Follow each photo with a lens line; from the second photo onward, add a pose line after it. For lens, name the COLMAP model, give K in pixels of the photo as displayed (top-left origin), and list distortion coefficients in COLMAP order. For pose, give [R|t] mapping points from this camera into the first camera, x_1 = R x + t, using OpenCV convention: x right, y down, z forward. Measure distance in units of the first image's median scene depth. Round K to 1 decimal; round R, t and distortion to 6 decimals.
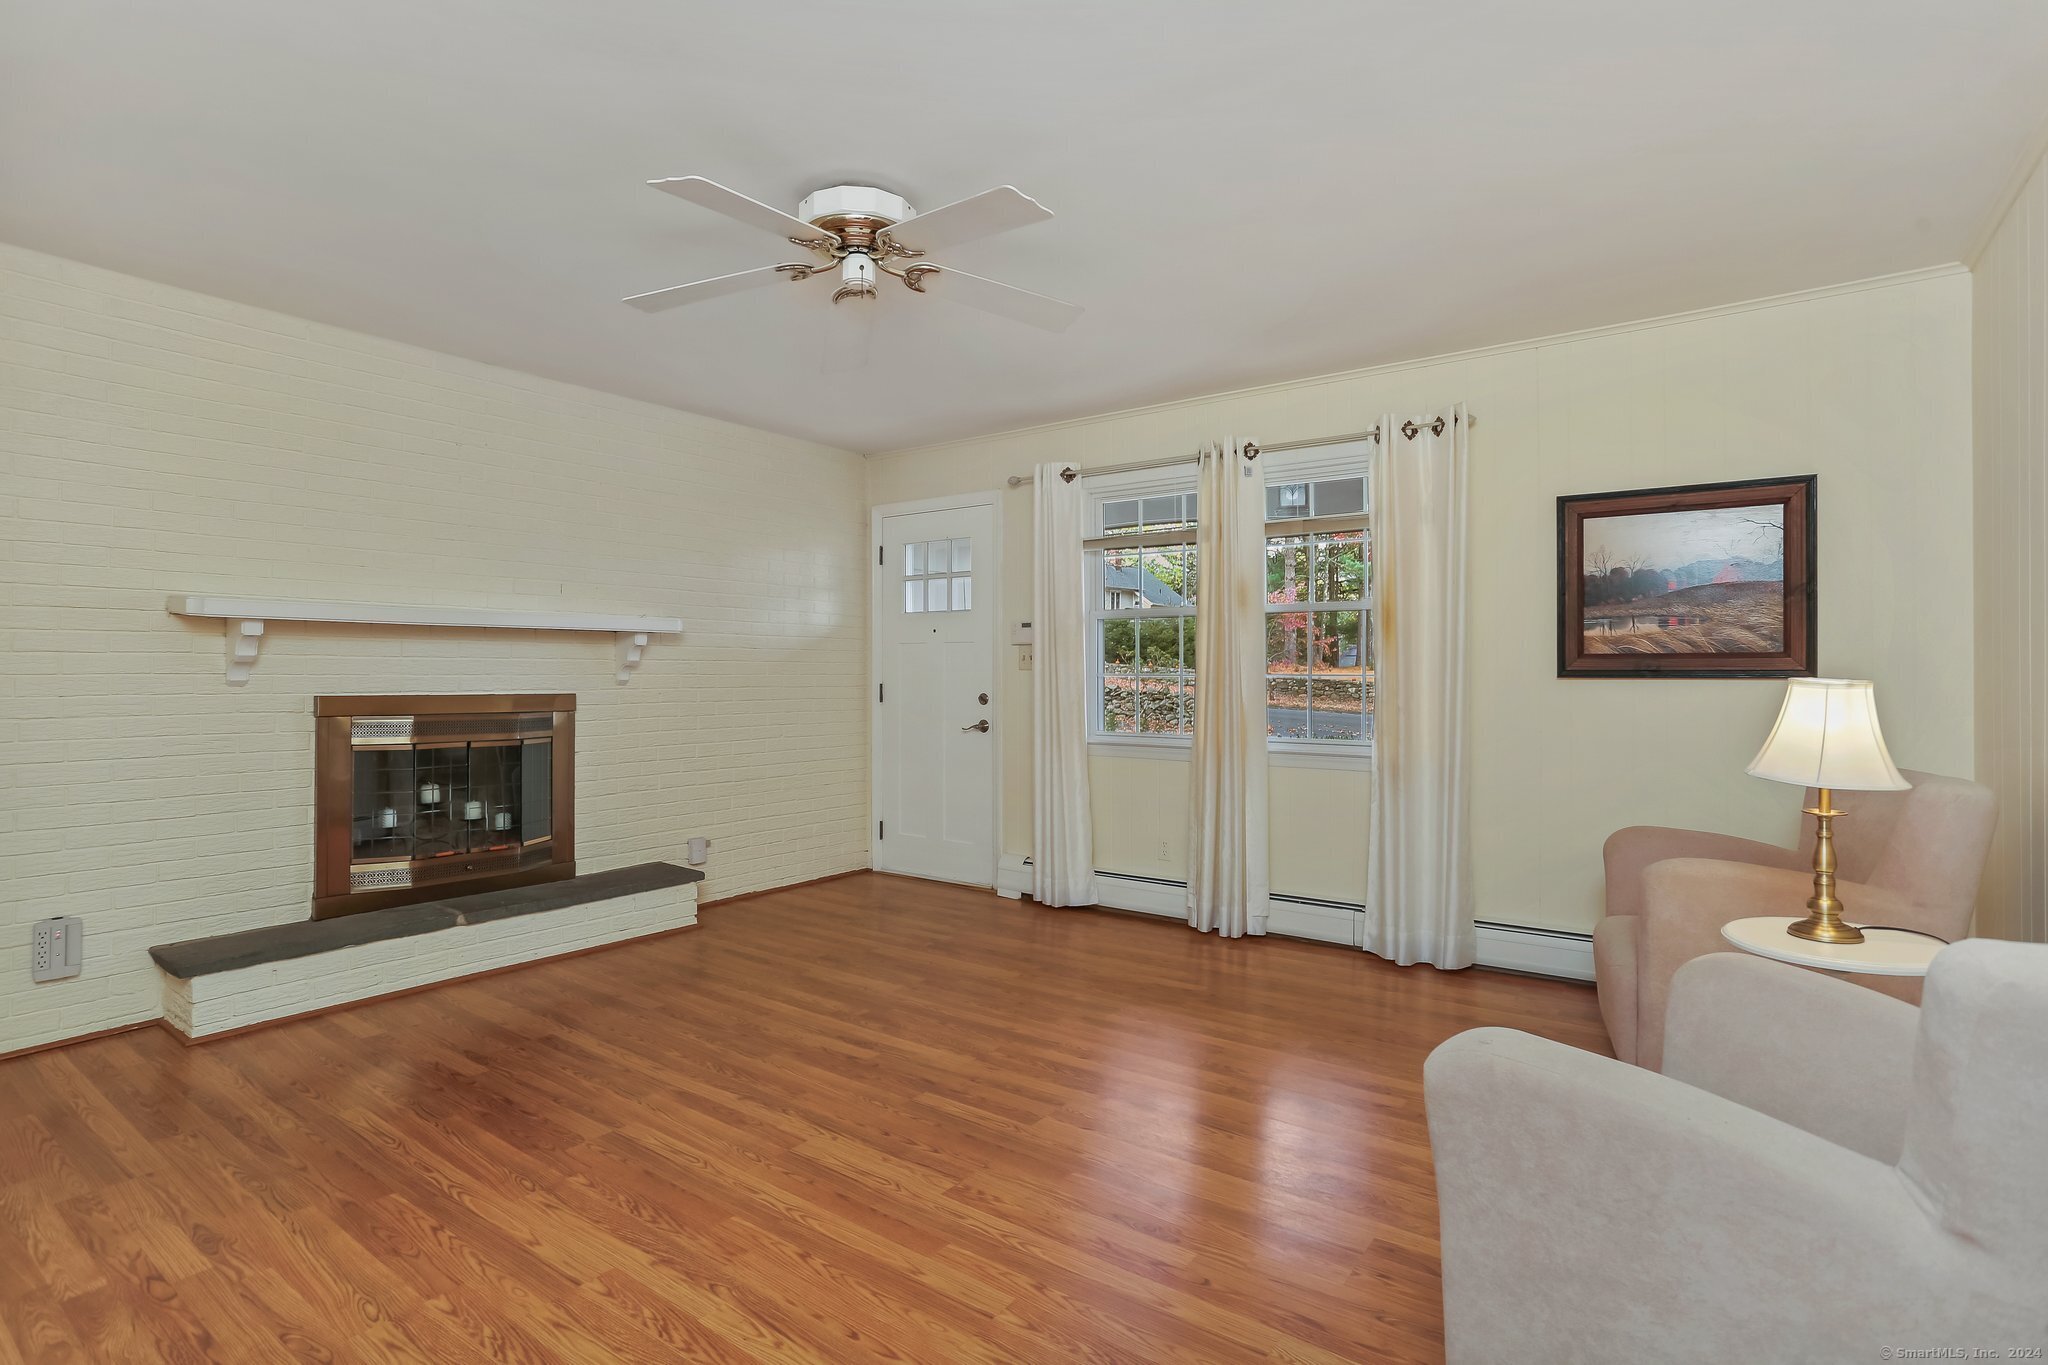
lens RADIAL K [[979.8, 0, 1003.4], [0, 979.8, 669.2], [0, 0, 1]] dist [-0.053363, 0.034234]
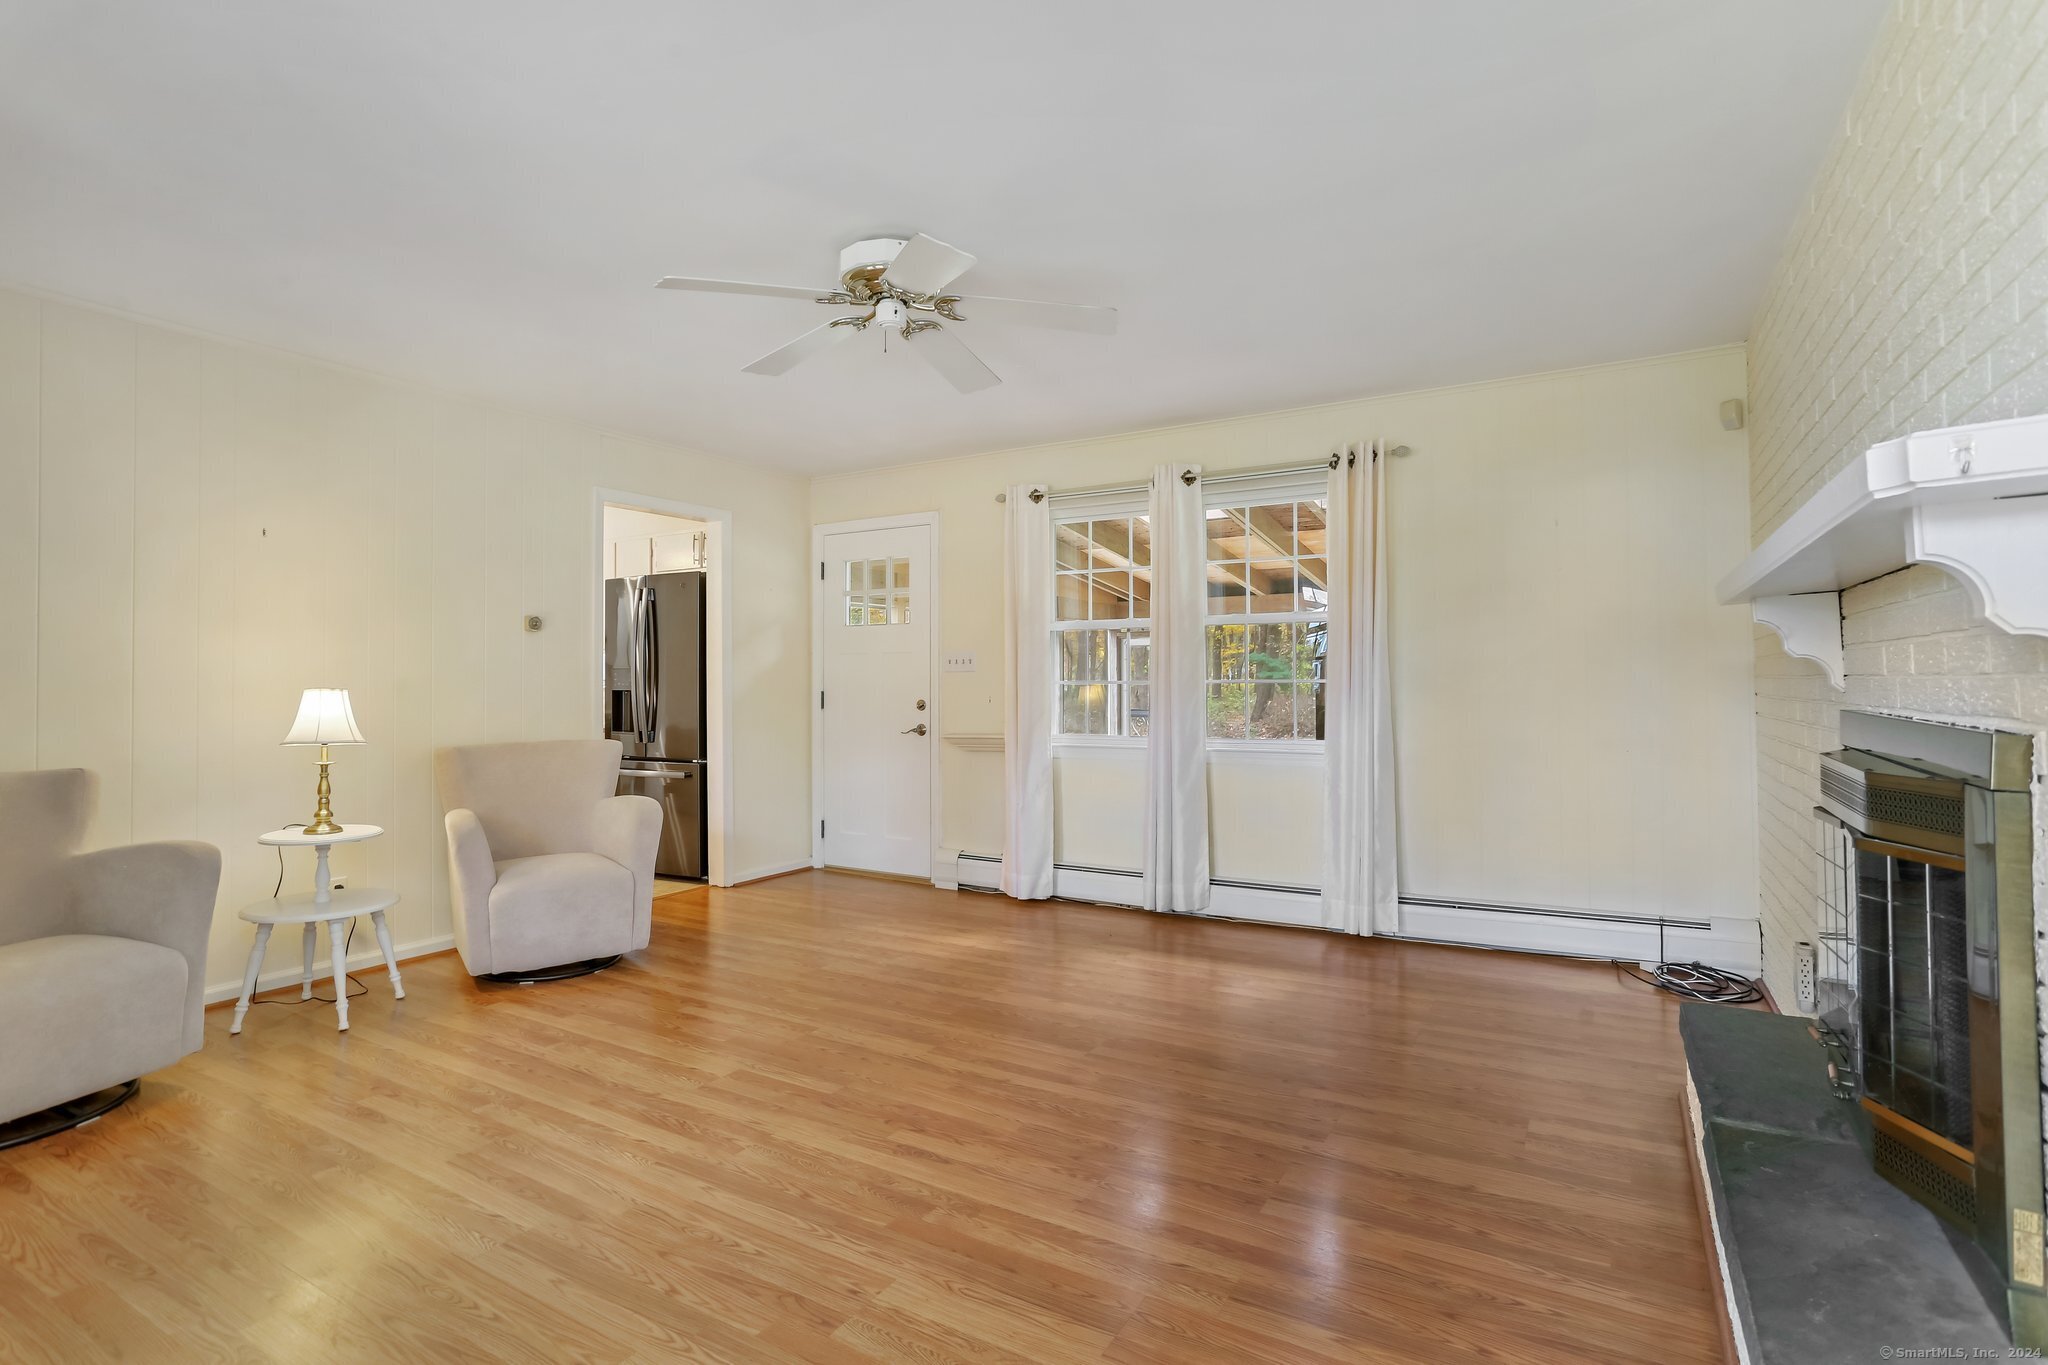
lens RADIAL K [[979.8, 0, 1003.4], [0, 979.8, 669.2], [0, 0, 1]] dist [-0.053363, 0.034234]
pose [[-0.995394, 0.007223, -0.095599, -0.158022], [0.008655, 0.999856, -0.014571, 0.009570], [0.095480, -0.015332, -0.995313, 1.939742]]
